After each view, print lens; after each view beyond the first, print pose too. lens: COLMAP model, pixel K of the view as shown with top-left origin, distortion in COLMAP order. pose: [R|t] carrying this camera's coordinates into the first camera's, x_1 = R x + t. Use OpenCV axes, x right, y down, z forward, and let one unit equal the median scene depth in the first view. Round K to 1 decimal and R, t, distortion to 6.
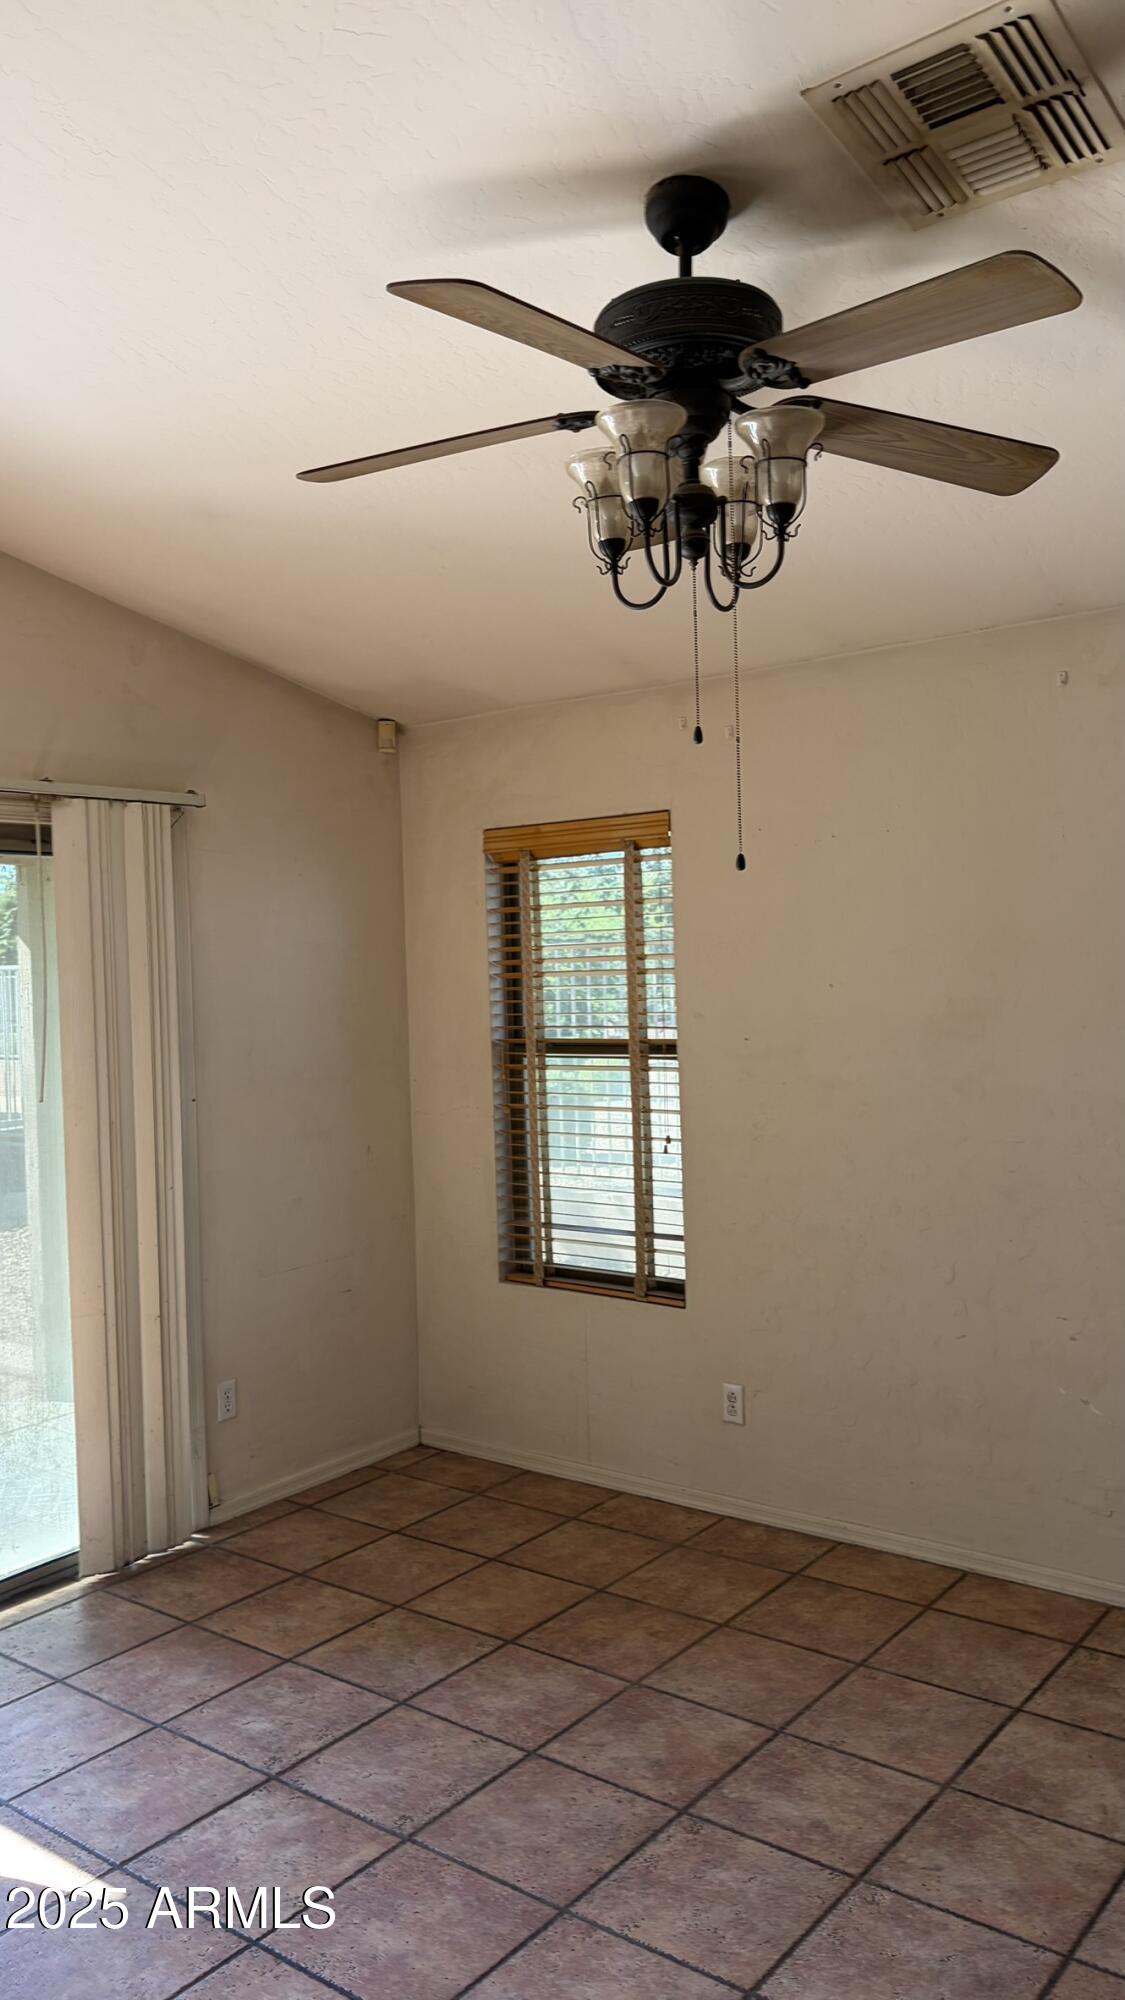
lens RADIAL K [[1520.7, 0, 581.3], [0, 1520.7, 991.2], [0, 0, 1]] dist [0.049460, -0.059752]
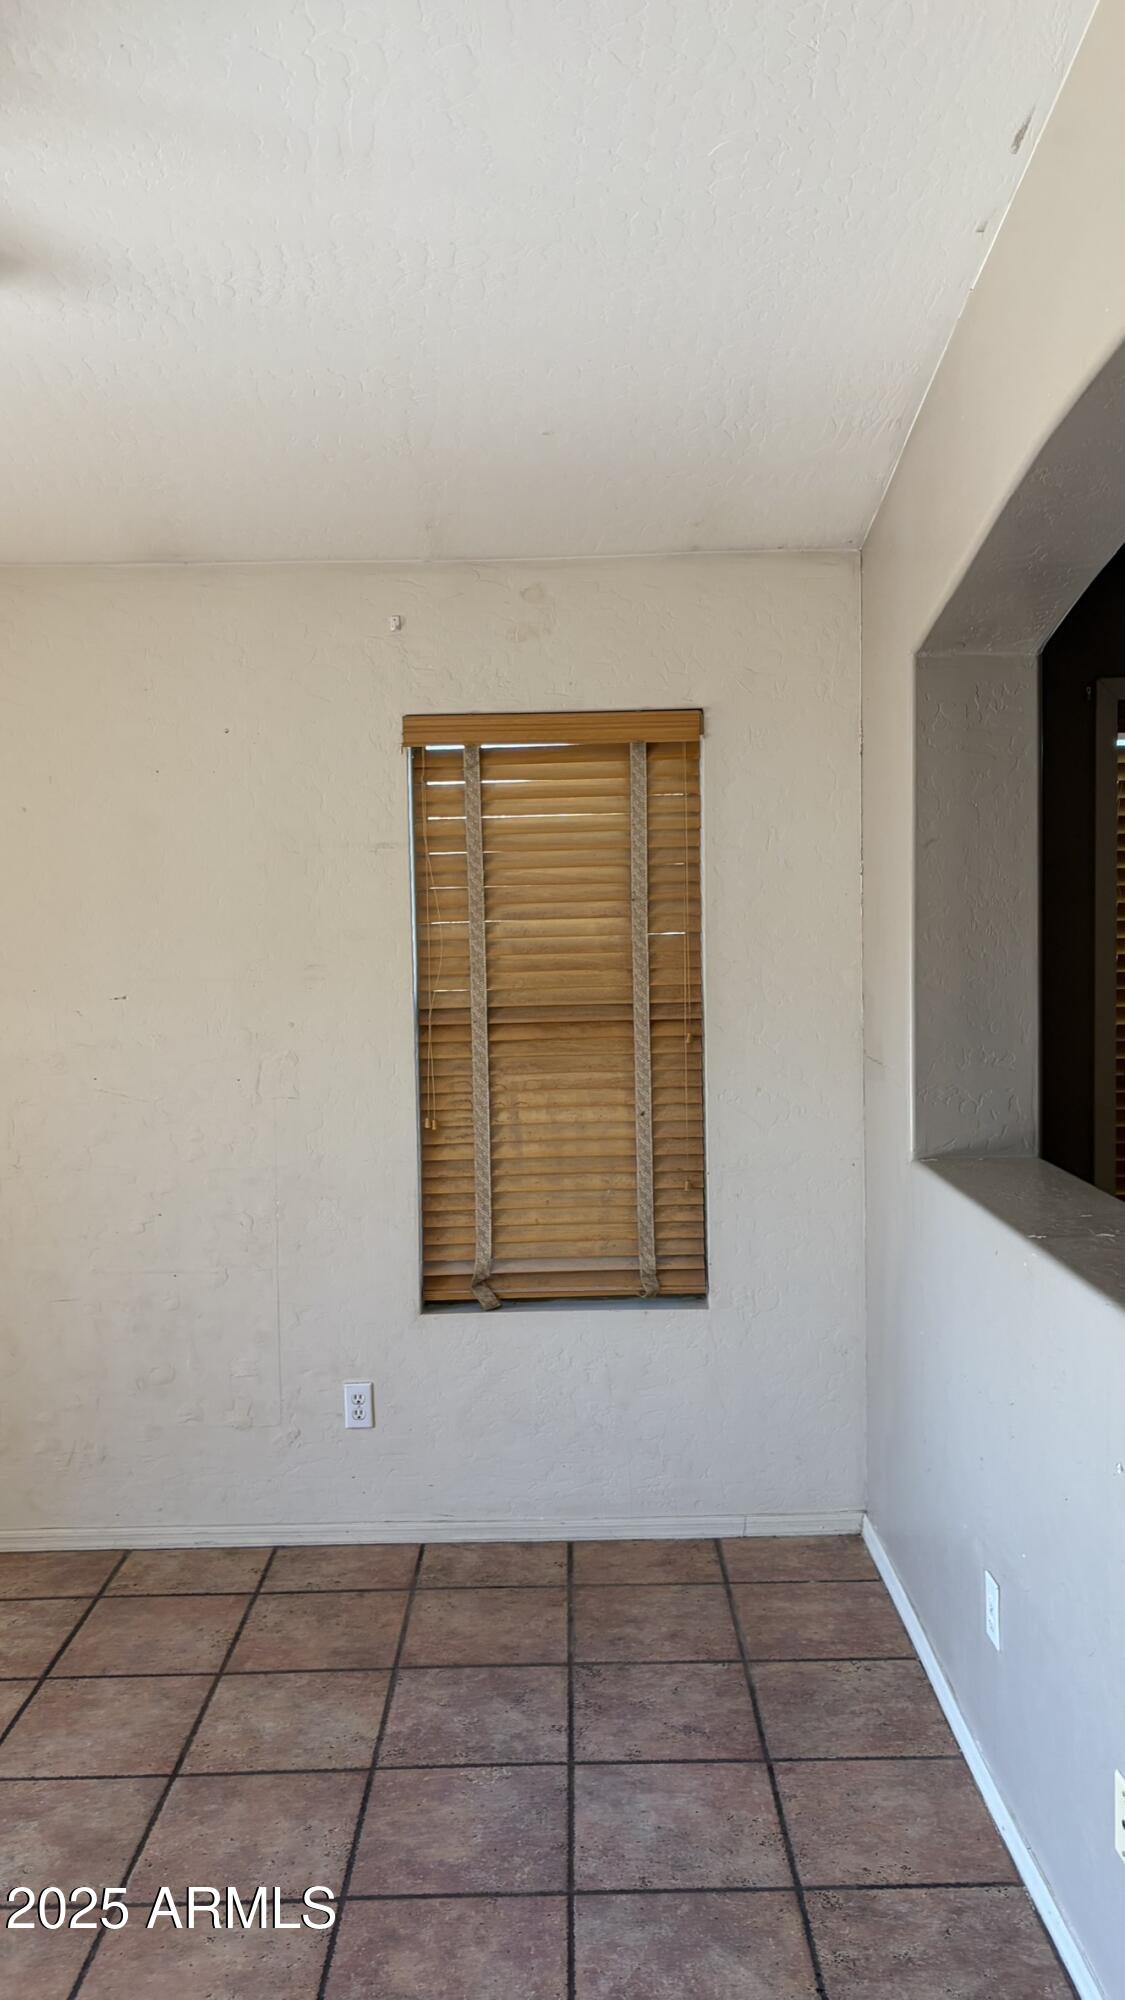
lens RADIAL K [[1520.7, 0, 558.6], [0, 1520.7, 1005.1], [0, 0, 1]] dist [0.049460, -0.059752]
pose [[0.798483, -0.026197, 0.601447, -0.662868], [0.004319, 0.999276, 0.037790, 0.012103], [-0.602002, -0.027577, 0.798018, 0.509599]]
